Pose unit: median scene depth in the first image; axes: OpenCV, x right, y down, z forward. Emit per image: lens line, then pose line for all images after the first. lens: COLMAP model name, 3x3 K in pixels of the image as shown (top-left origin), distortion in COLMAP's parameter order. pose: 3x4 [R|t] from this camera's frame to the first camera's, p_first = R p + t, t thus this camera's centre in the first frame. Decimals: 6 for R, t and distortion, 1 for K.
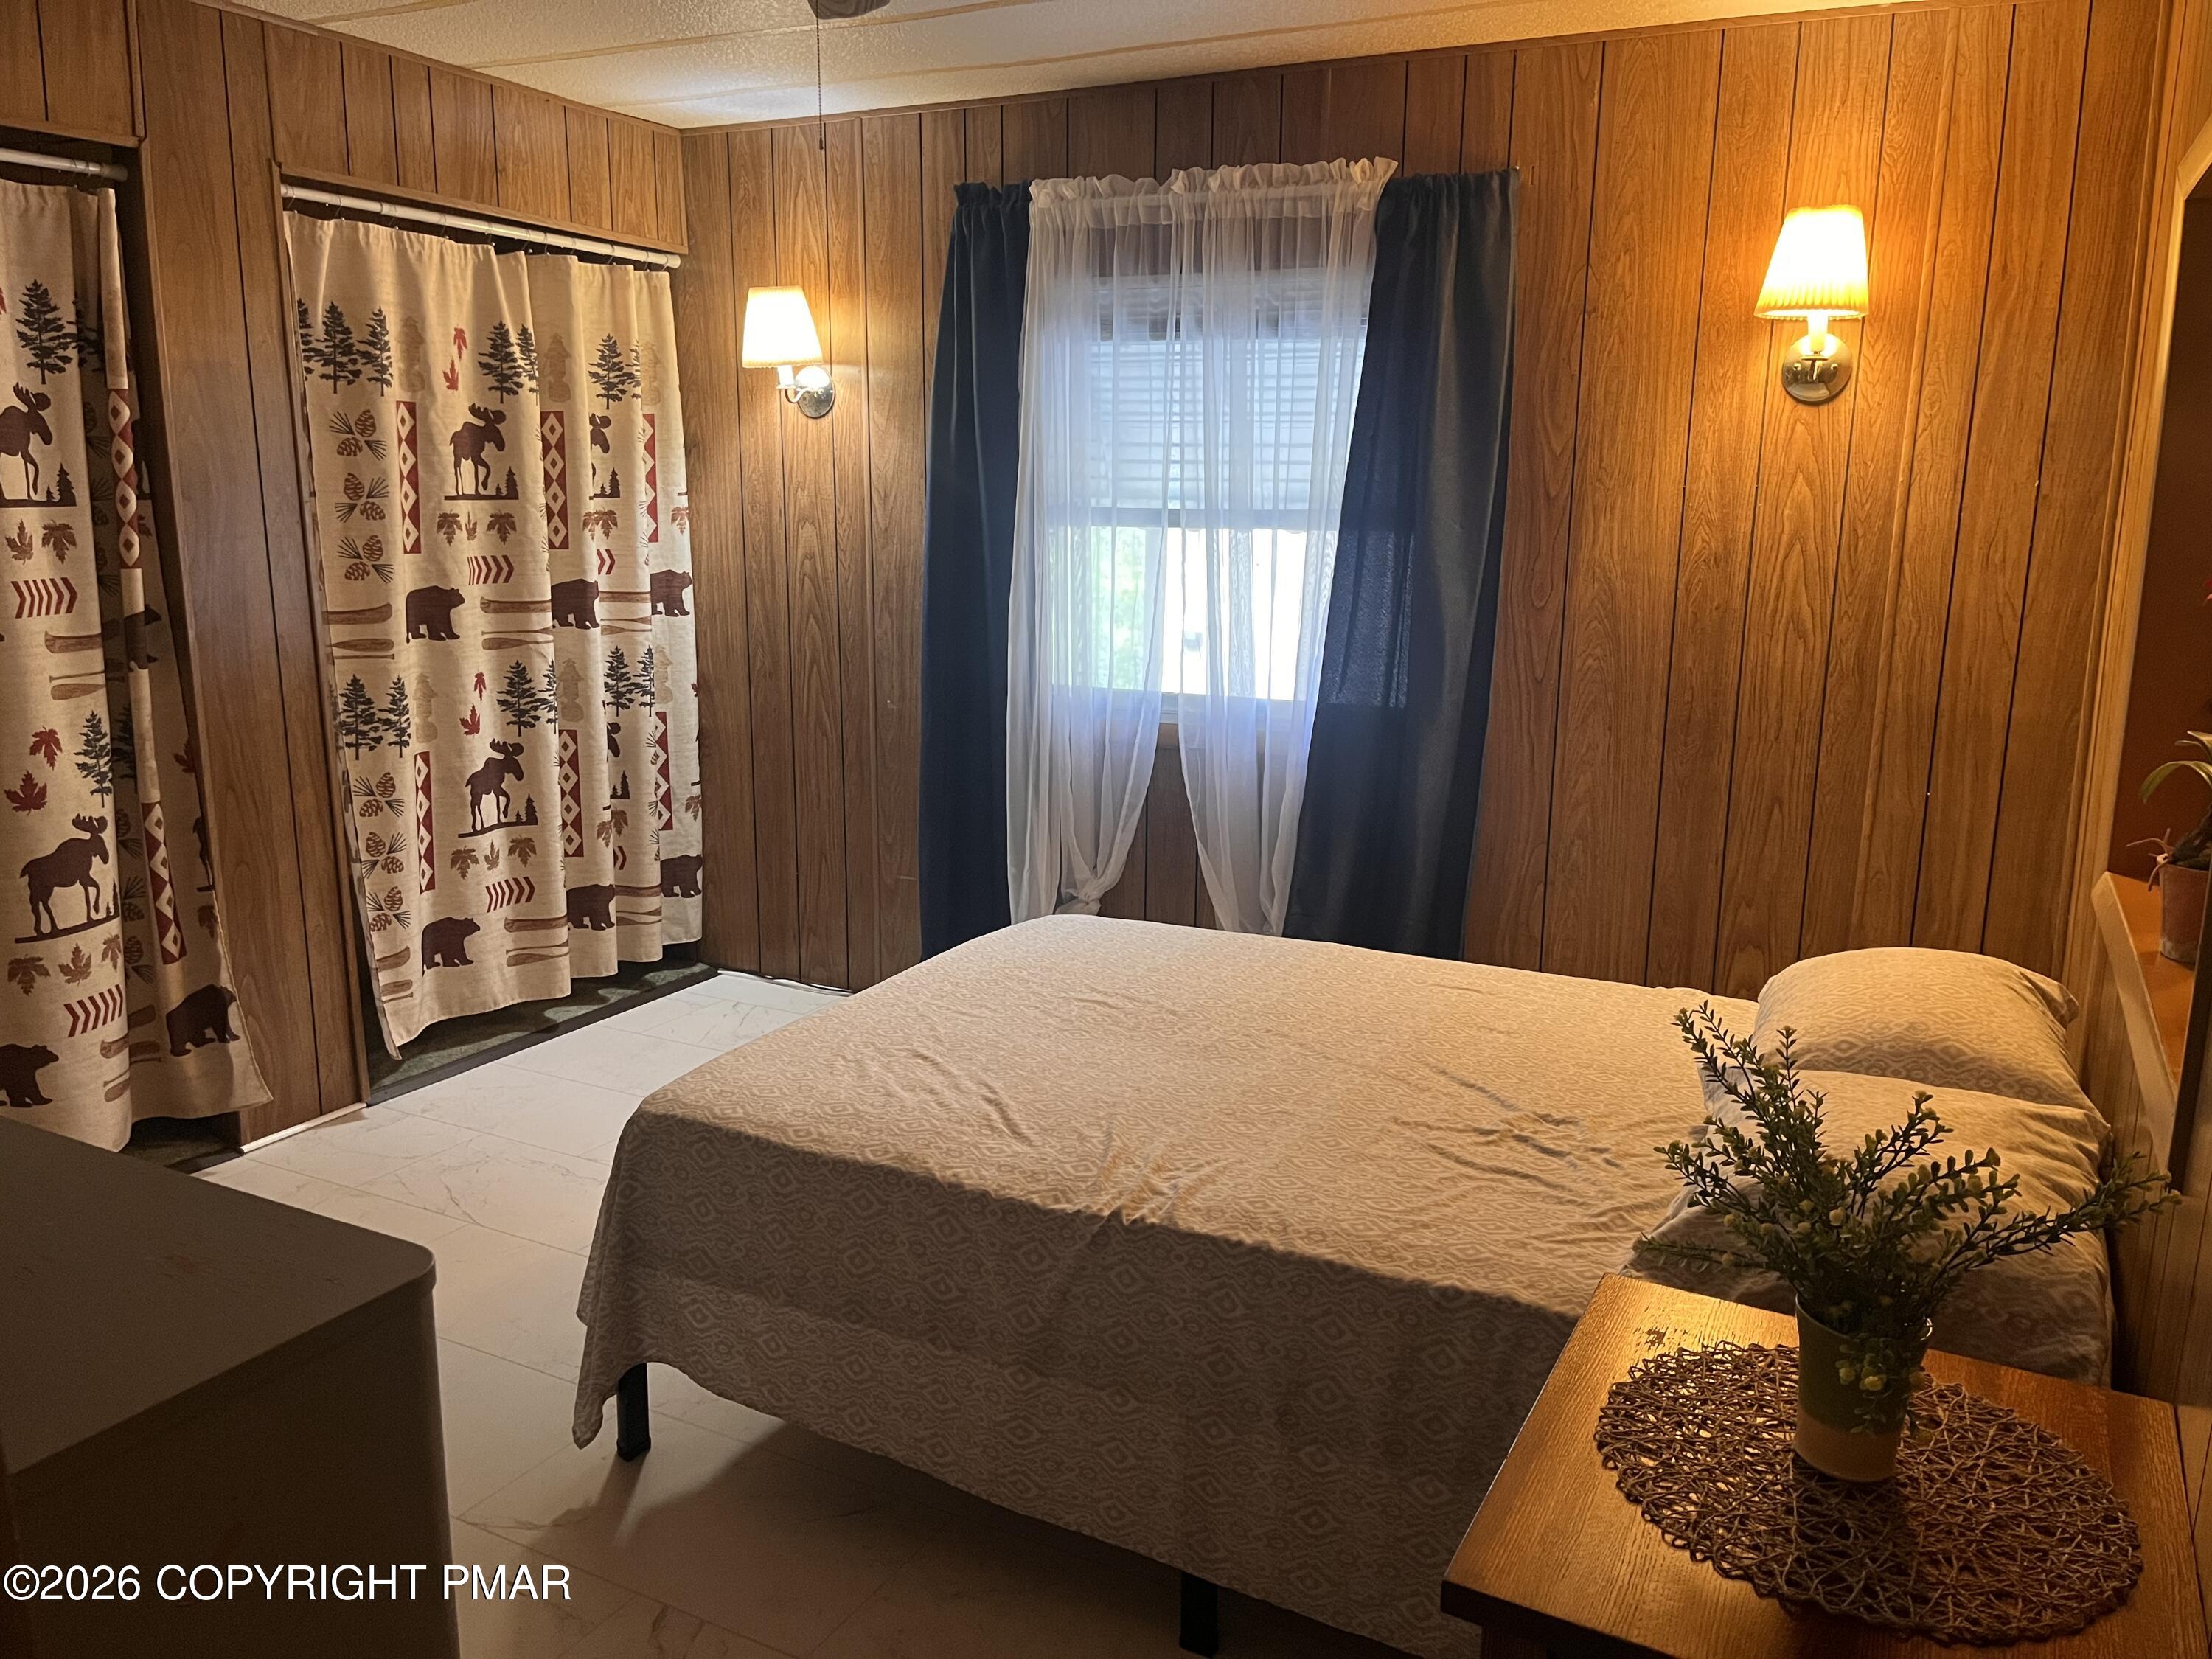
lens RADIAL K [[1694.7, 0, 1117.0], [0, 1694.7, 837.5], [0, 0, 1]] dist [0.071034, -0.071793]
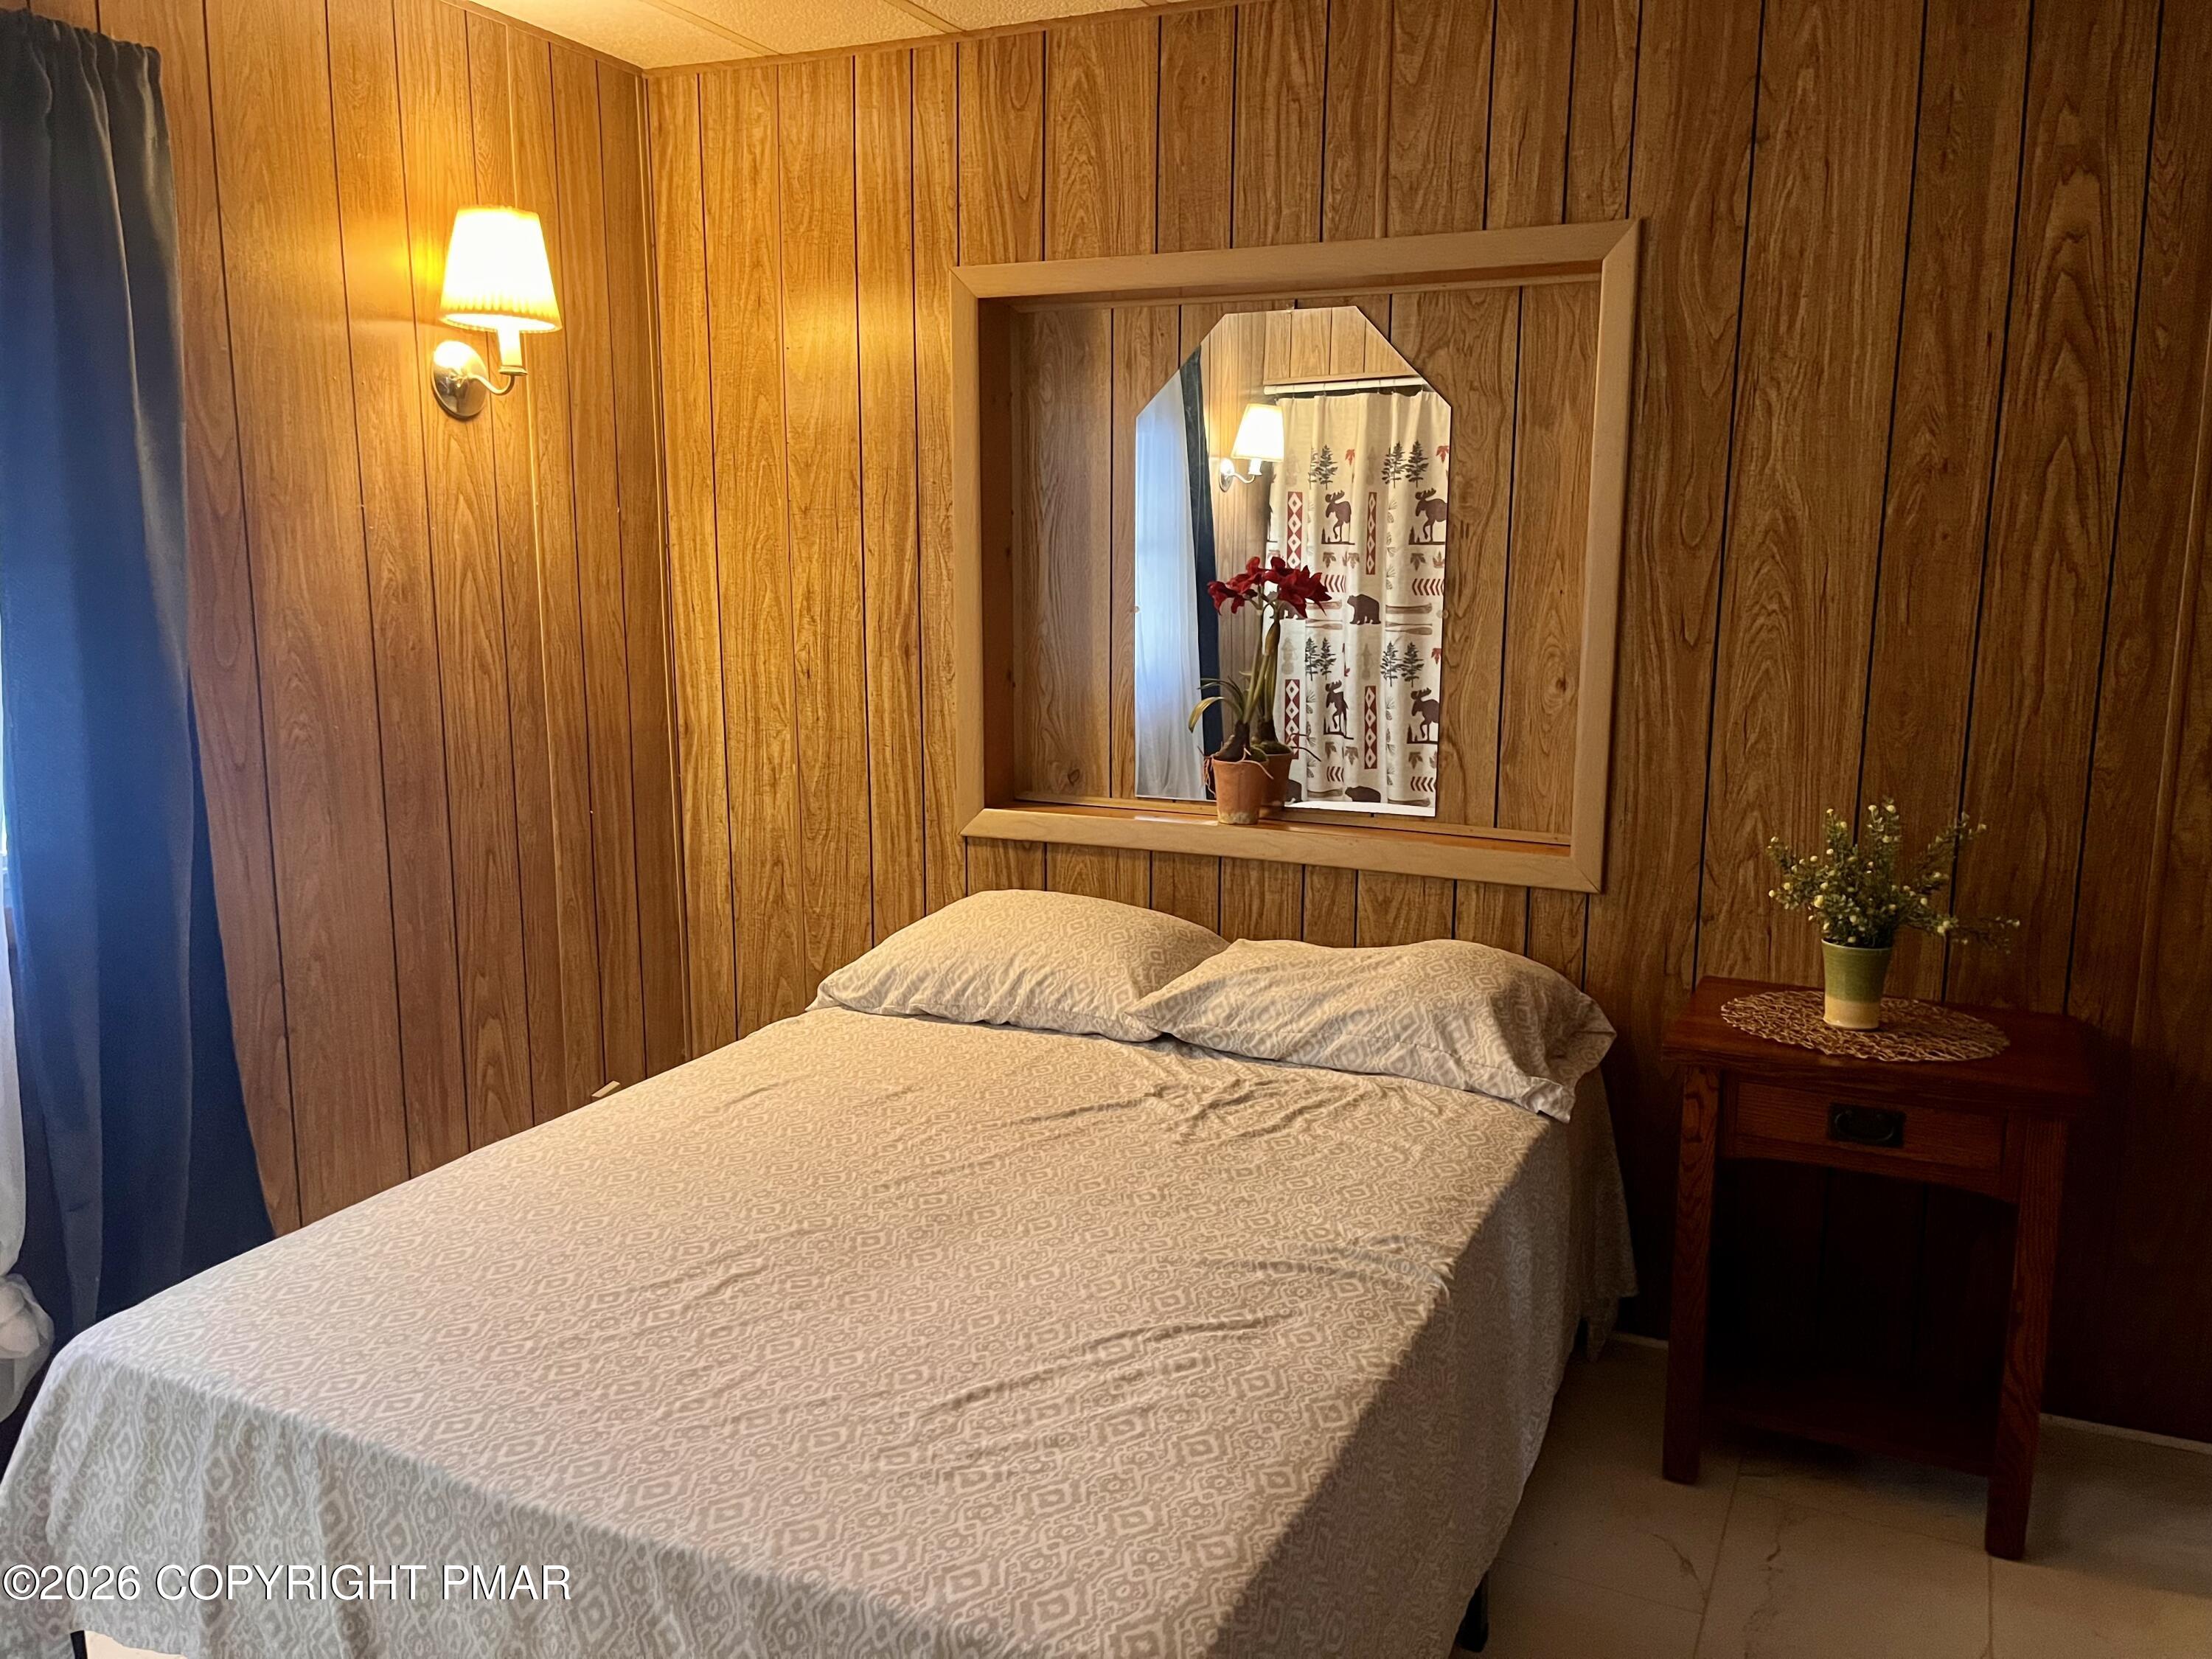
lens RADIAL K [[1694.7, 0, 1117.0], [0, 1694.7, 837.5], [0, 0, 1]] dist [0.071034, -0.071793]
pose [[-0.040608, -0.180763, 0.982688, -0.535233], [0.197435, 0.962656, 0.185237, -0.135539], [-0.979475, 0.201539, -0.003403, 0.691968]]
